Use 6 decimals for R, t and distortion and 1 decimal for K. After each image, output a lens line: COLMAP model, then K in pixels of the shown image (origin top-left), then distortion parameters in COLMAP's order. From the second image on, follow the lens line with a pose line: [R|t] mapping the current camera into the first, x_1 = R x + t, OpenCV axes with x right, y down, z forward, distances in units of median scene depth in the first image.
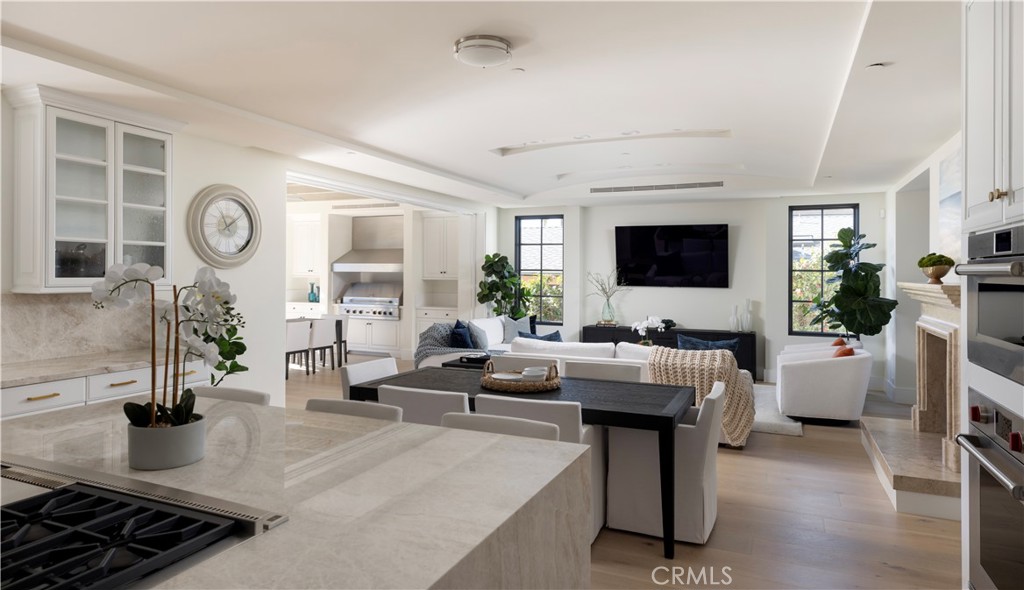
lens RADIAL K [[567.1, 0, 509.9], [0, 567.1, 273.5], [0, 0, 1]] dist [0.000748, 0.000027]
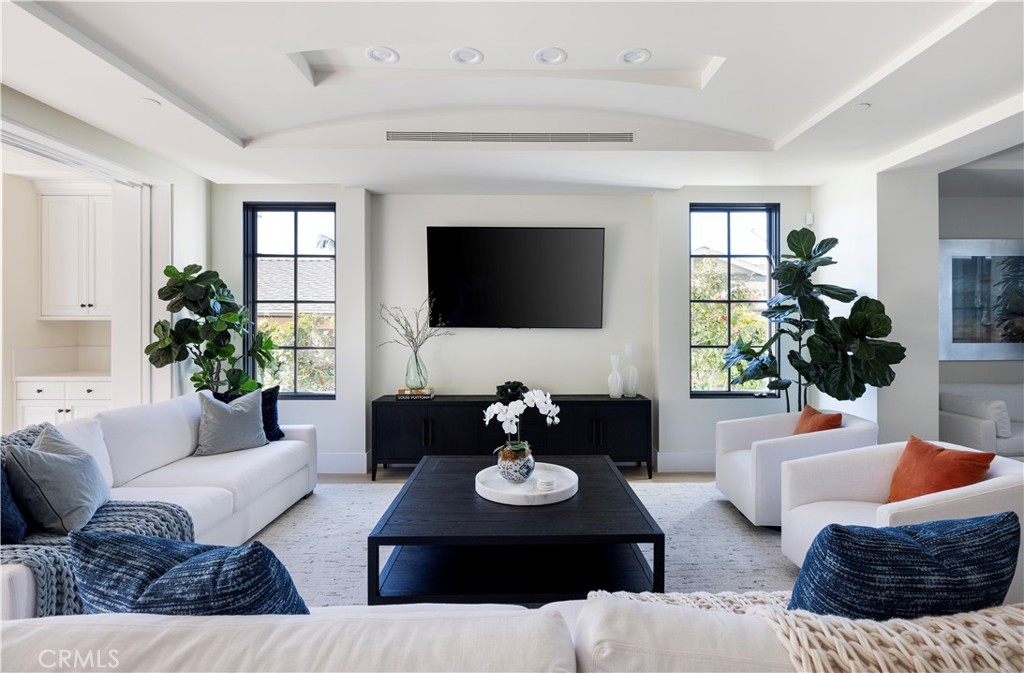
lens RADIAL K [[569.4, 0, 511.6], [0, 569.4, 320.1], [0, 0, 1]] dist [-0.000703, -0.000326]
pose [[0.930854, -0.006628, 0.365331, 0.052225], [0.006596, 0.999977, 0.001337, 0.014086], [-0.365331, 0.001165, 0.930877, 0.425944]]
